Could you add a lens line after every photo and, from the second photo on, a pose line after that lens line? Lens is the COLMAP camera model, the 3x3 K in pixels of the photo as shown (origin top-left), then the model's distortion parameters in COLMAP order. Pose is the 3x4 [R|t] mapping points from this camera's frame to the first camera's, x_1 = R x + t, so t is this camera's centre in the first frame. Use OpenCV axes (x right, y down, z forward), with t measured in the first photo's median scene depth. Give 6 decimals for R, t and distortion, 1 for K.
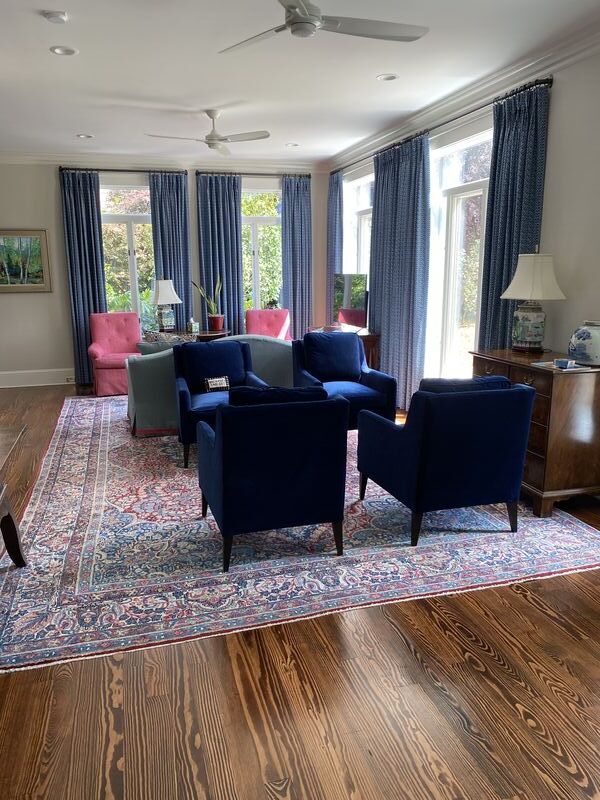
lens RADIAL K [[614.8, 0, 299.4], [0, 614.8, 398.4], [0, 0, 1]] dist [0.000431, -0.011665]
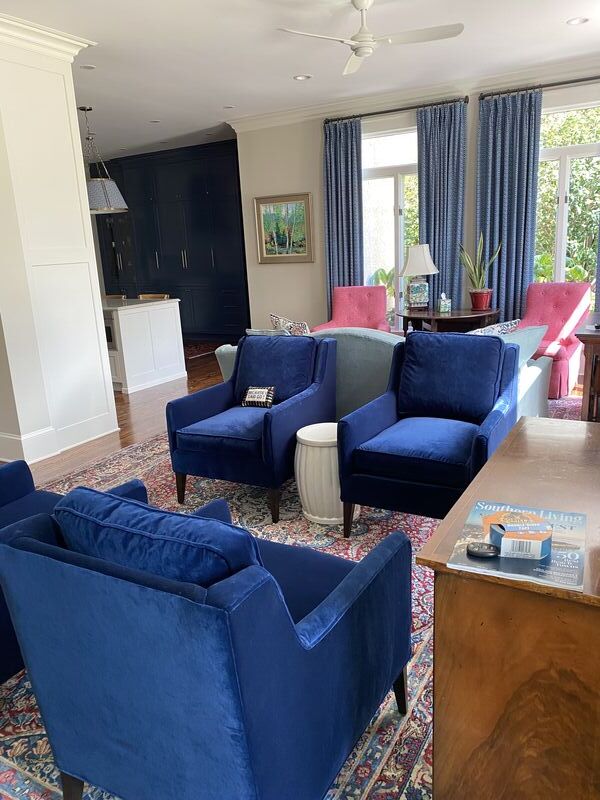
lens RADIAL K [[614.8, 0, 301.8], [0, 614.8, 406.6], [0, 0, 1]] dist [0.000431, -0.011665]
pose [[0.716926, 0.148450, -0.681160, 0.251155], [-0.096670, 0.988795, 0.113750, -0.062131], [0.690414, -0.015703, 0.723244, 0.320202]]
